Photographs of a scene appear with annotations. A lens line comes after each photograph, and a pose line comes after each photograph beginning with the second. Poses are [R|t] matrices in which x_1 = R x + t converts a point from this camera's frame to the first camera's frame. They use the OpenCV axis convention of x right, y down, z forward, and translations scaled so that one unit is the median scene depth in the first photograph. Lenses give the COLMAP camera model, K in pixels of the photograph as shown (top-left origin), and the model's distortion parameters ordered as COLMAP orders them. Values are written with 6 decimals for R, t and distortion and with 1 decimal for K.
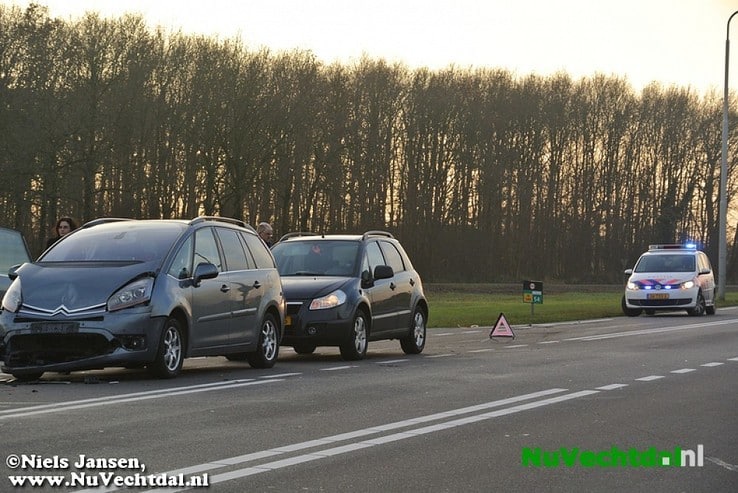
lens RADIAL K [[2309.3, 0, 368.6], [0, 2309.3, 224.7], [0, 0, 1]] dist [0.155427, 0.127048]
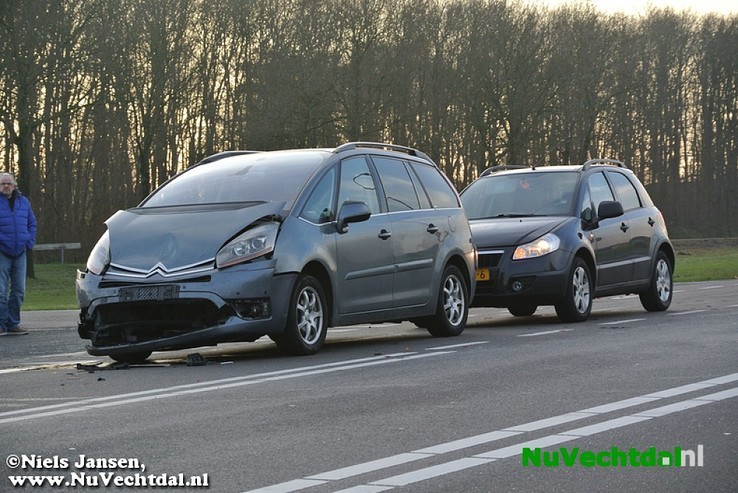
lens RADIAL K [[2309.3, 0, 368.6], [0, 2309.3, 224.7], [0, 0, 1]] dist [0.155427, 0.127048]
pose [[0.990678, -0.041030, -0.129899, 0.030281], [0.042969, 0.999002, 0.012156, 0.014051], [0.129271, -0.017624, 0.991453, 0.227963]]
